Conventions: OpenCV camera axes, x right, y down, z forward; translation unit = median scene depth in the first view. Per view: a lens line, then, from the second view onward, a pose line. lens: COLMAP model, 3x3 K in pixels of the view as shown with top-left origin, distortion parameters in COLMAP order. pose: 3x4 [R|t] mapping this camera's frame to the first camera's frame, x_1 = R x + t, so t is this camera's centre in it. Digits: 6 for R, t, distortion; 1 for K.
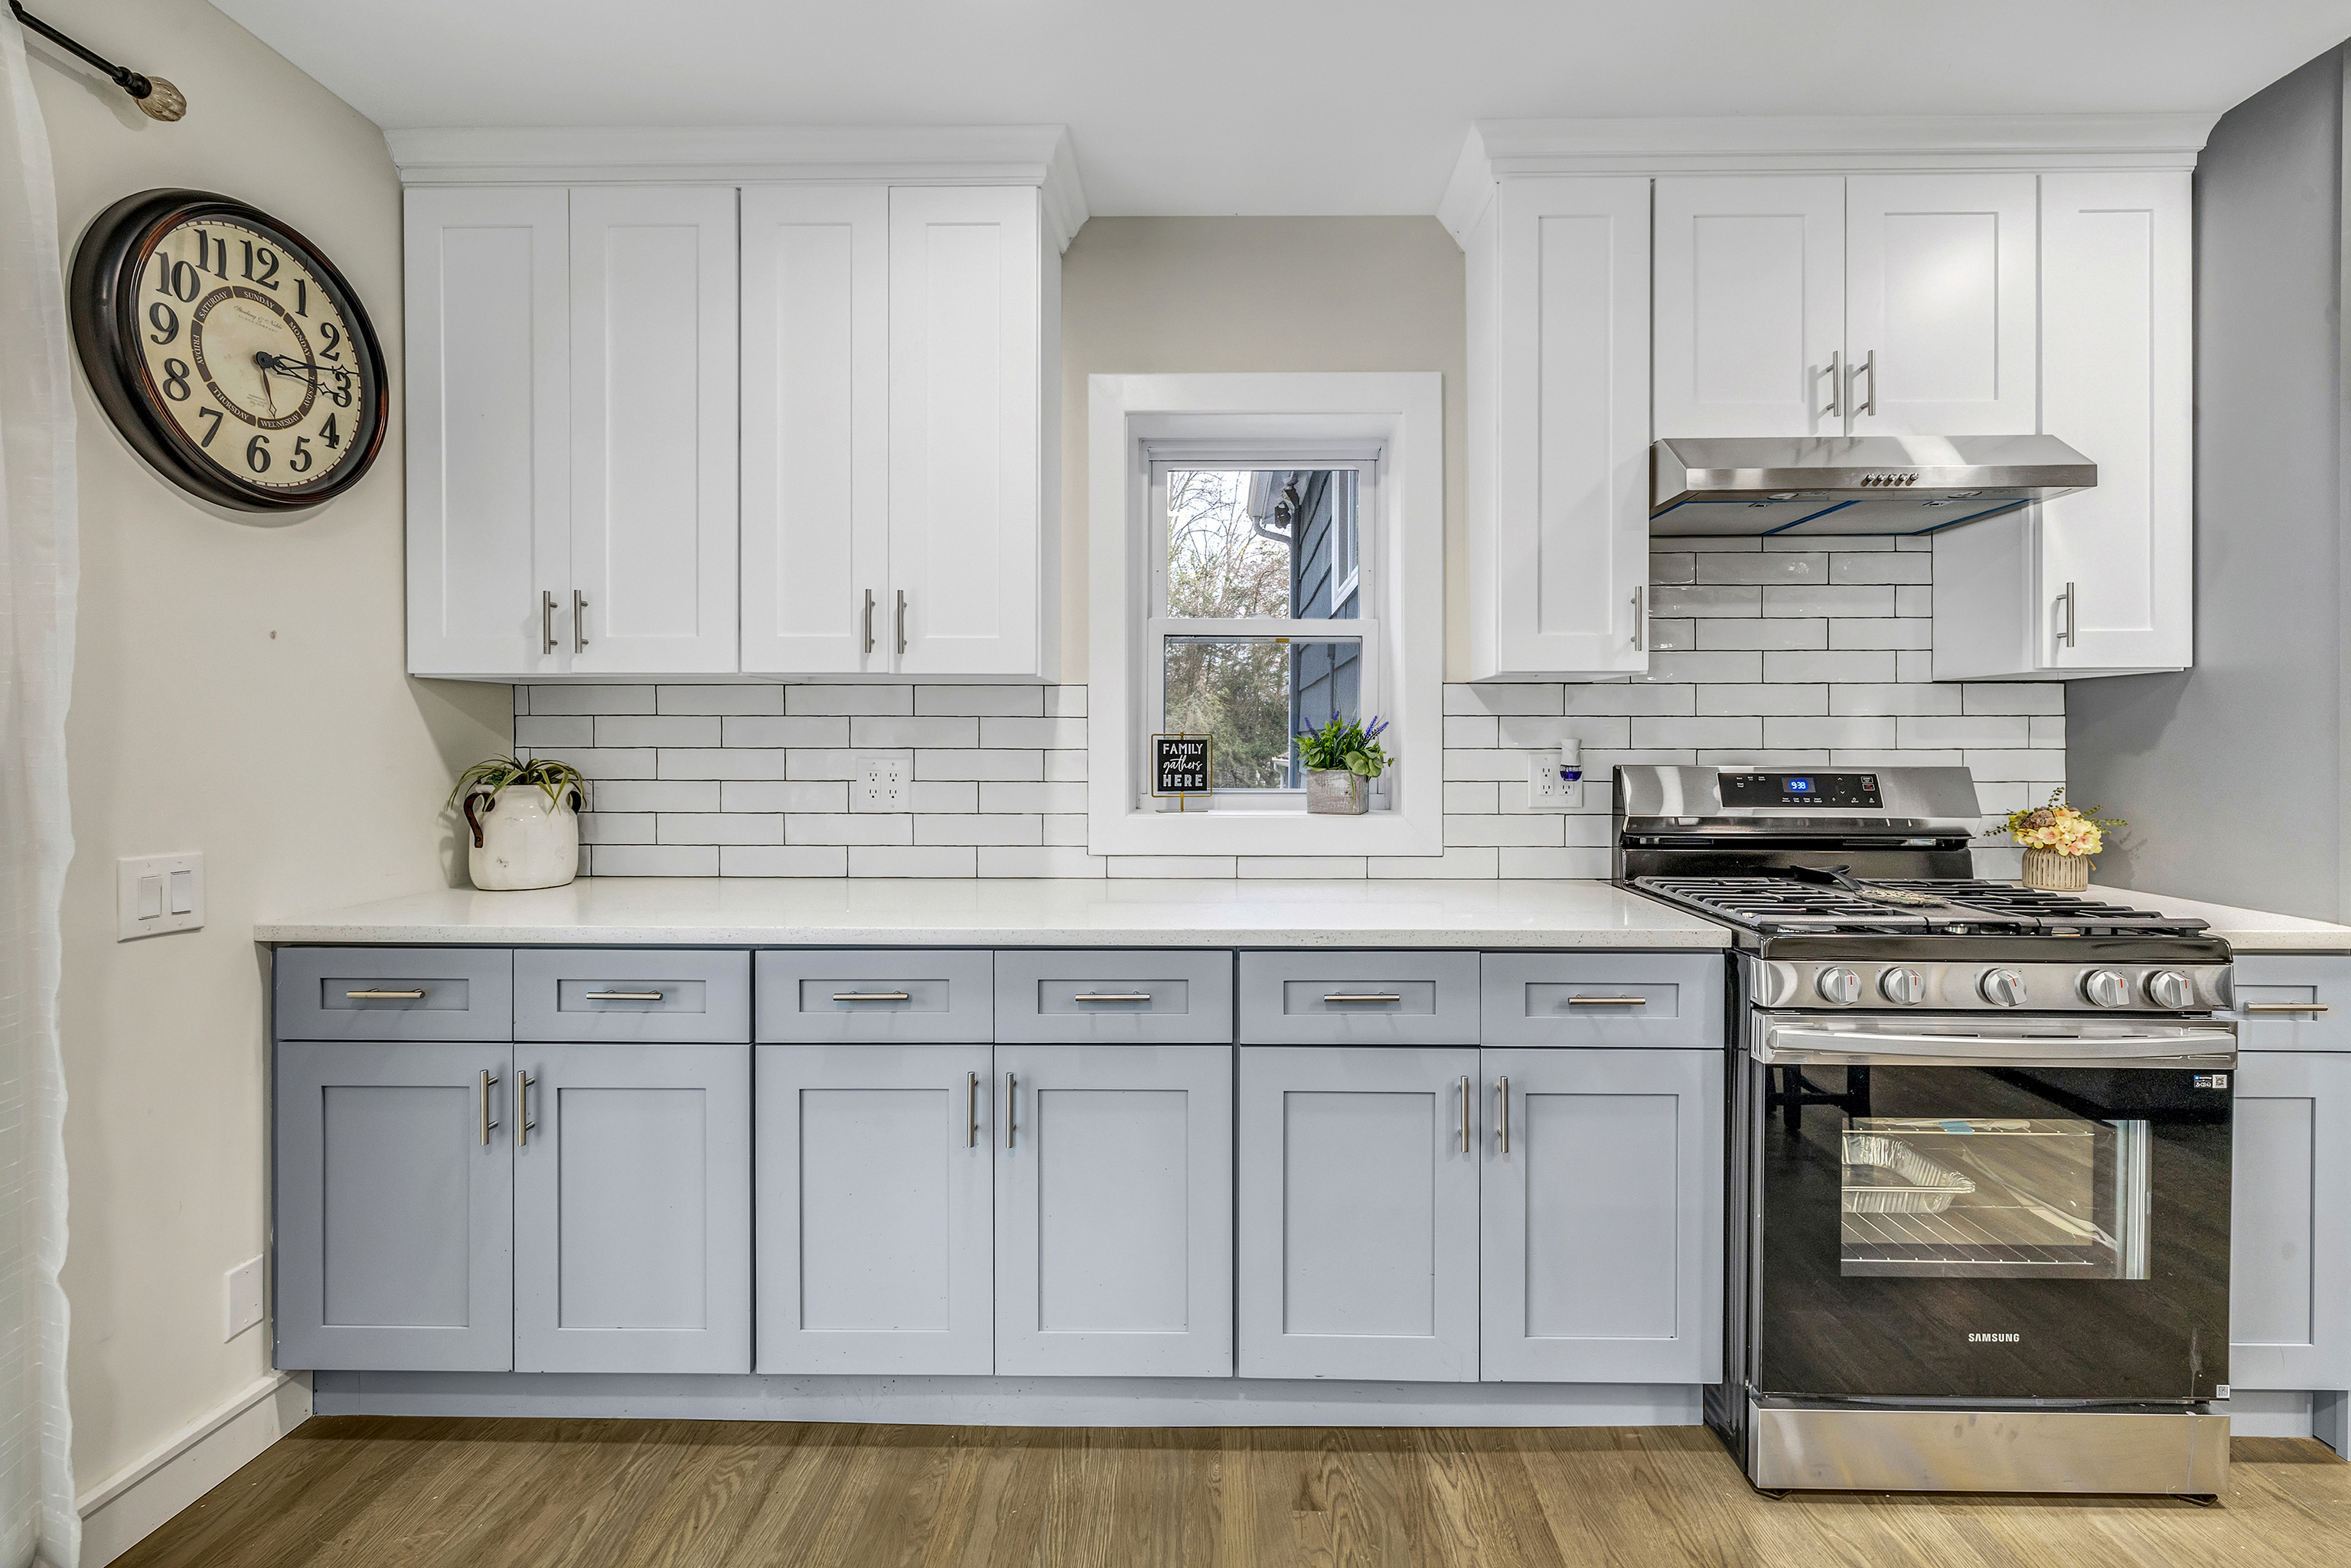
lens RADIAL K [[1025.6, 0, 1188.1], [0, 1025.6, 750.9], [0, 0, 1]] dist [0.001811, -0.000941]
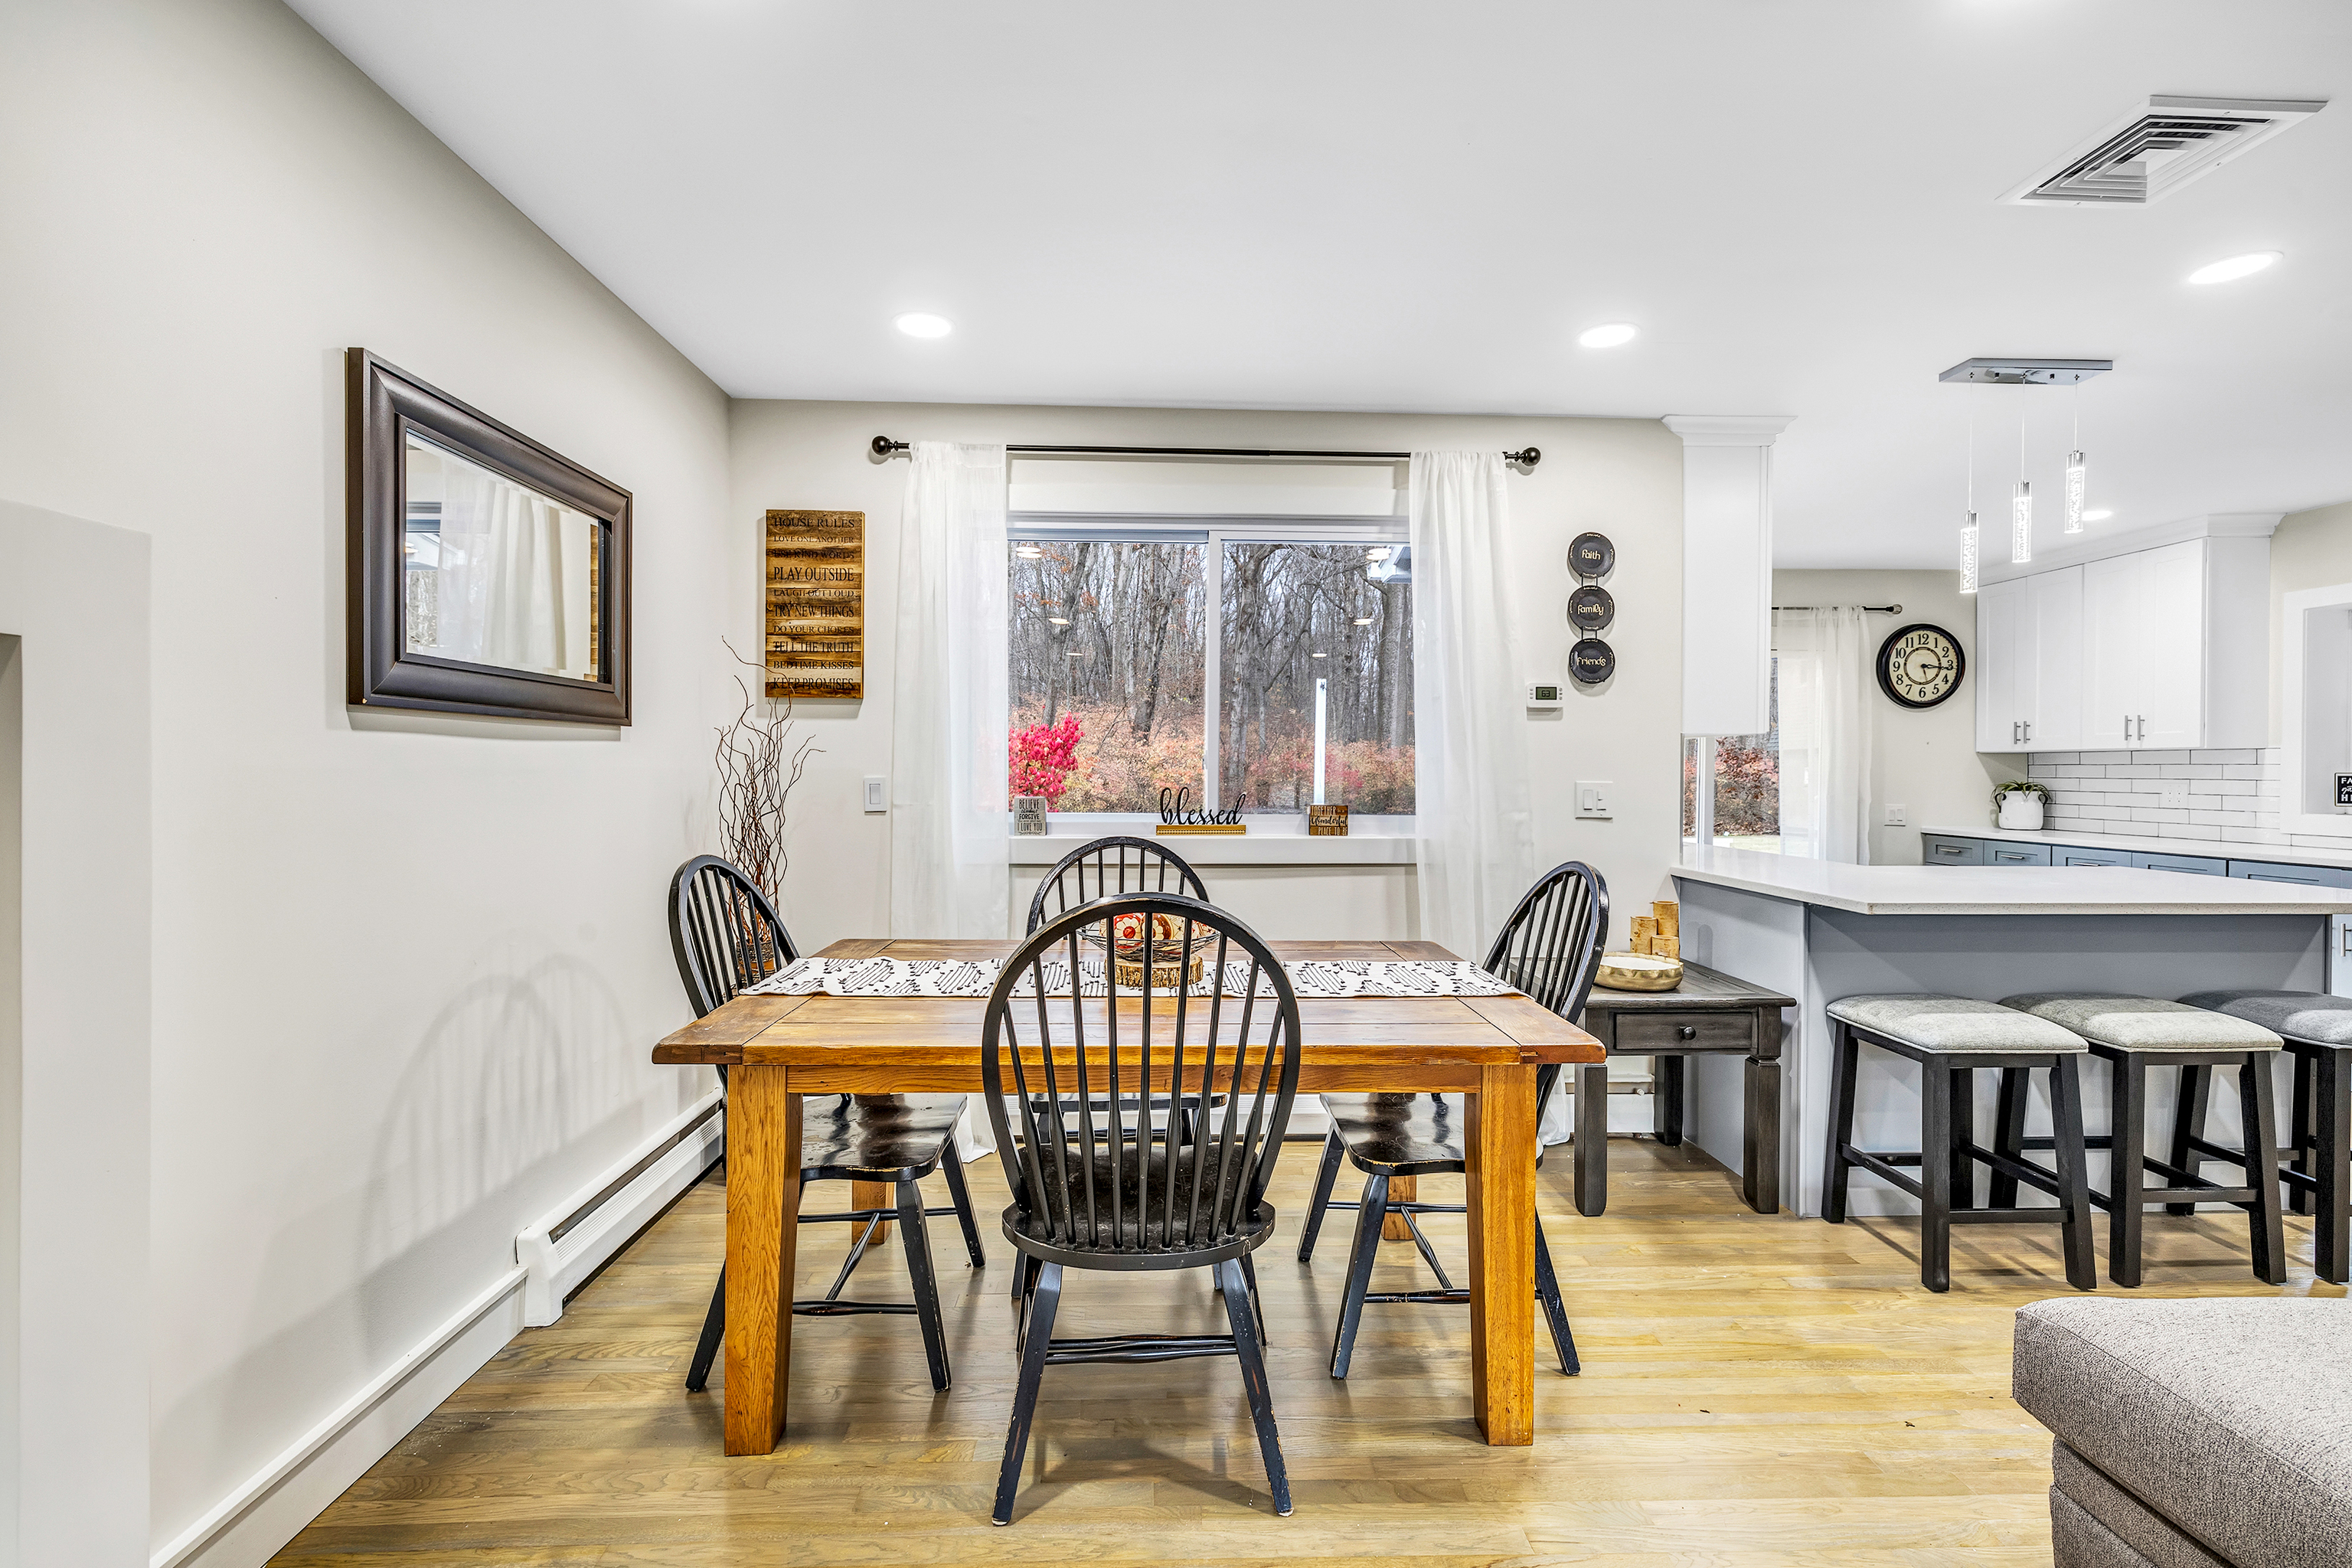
lens RADIAL K [[1026.0, 0, 1169.0], [0, 1026.0, 770.7], [0, 0, 1]] dist [0.001811, -0.000941]
pose [[0.044022, -0.000947, -0.999030, 2.473930], [-0.015318, 0.999881, -0.001623, 0.022227], [0.998913, 0.015375, 0.044002, -1.713849]]
